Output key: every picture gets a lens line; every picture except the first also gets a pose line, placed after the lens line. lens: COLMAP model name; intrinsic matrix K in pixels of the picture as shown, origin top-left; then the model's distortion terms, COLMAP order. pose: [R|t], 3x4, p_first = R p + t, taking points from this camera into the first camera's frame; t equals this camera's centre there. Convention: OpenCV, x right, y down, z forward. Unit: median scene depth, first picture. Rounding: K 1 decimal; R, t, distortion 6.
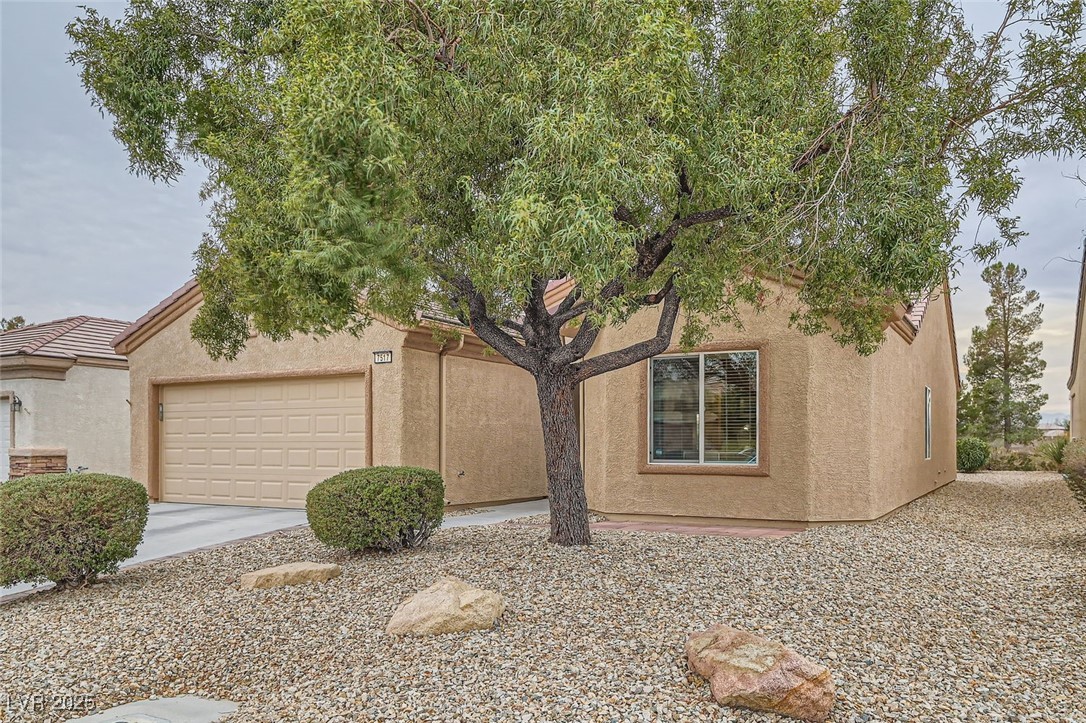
lens RADIAL K [[834.2, 0, 544.4], [0, 834.2, 450.5], [0, 0, 1]] dist [0.013601, -0.003200]
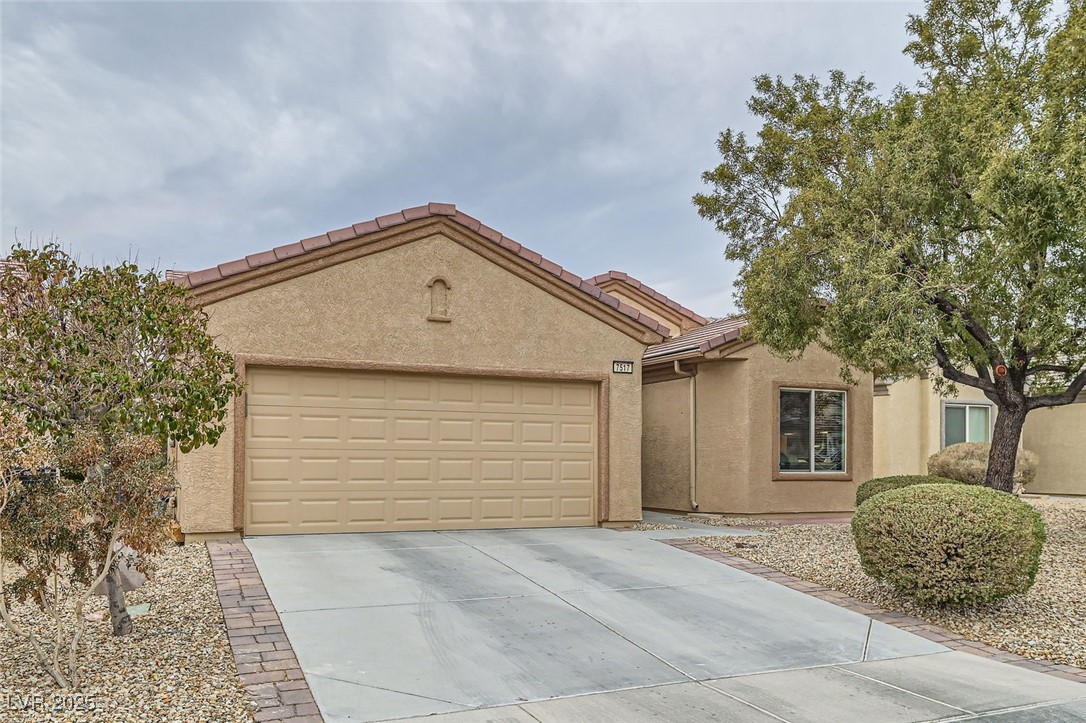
lens RADIAL K [[834.2, 0, 544.4], [0, 834.2, 450.5], [0, 0, 1]] dist [0.013601, -0.003200]
pose [[0.618241, 0.012745, 0.785885, -1.012876], [-0.003677, 0.999904, -0.013323, 0.000085], [-0.785980, 0.005347, 0.618229, 0.458832]]
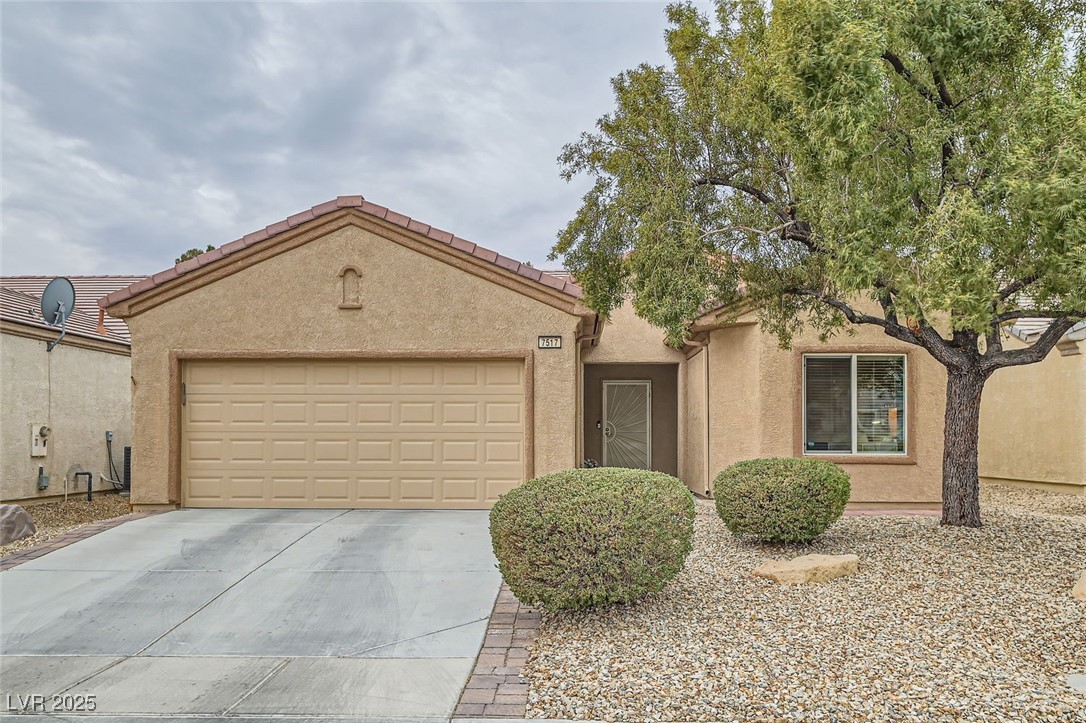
lens RADIAL K [[866.8, 0, 564.8], [0, 866.8, 426.1], [0, 0, 1]] dist [0.005010, 0.001444]
pose [[0.892889, 0.007562, 0.450214, -0.605850], [0.000313, 0.999848, -0.017414, -0.001262], [-0.450277, 0.015690, 0.892751, 0.129082]]
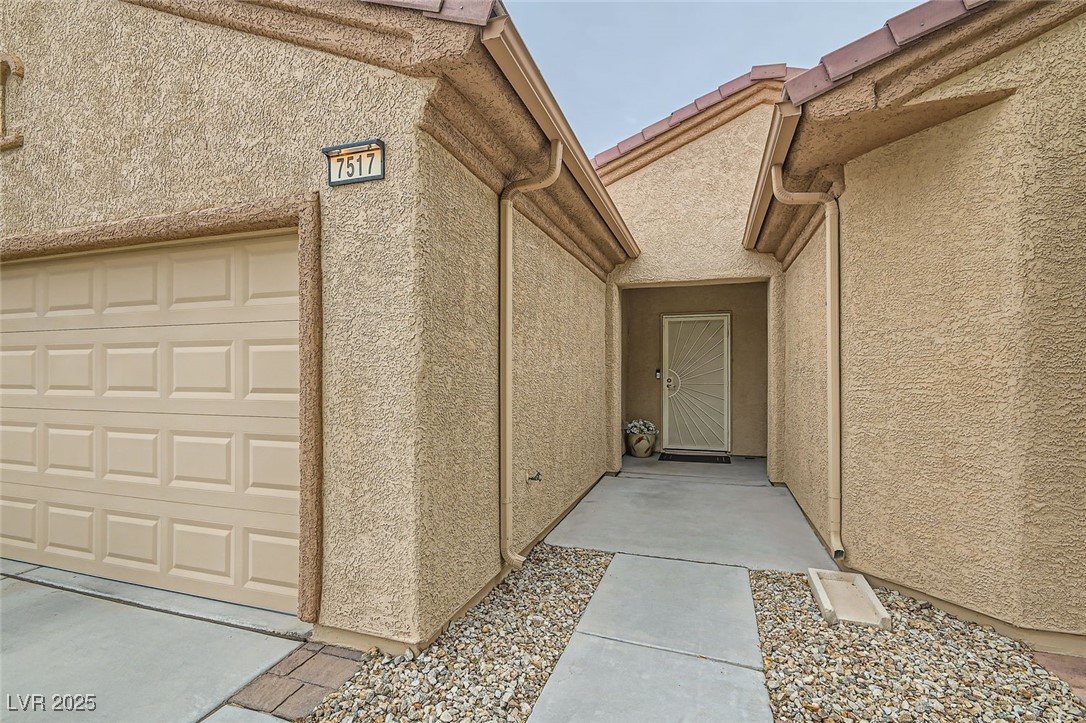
lens RADIAL K [[522.9, 0, 540.1], [0, 522.9, 373.7], [0, 0, 1]] dist [-0.008958, 0.000538]
pose [[0.984931, -0.001795, 0.172939, -0.156215], [0.001826, 0.999998, -0.000020, -0.030031], [-0.172939, 0.000336, 0.984933, 0.779575]]
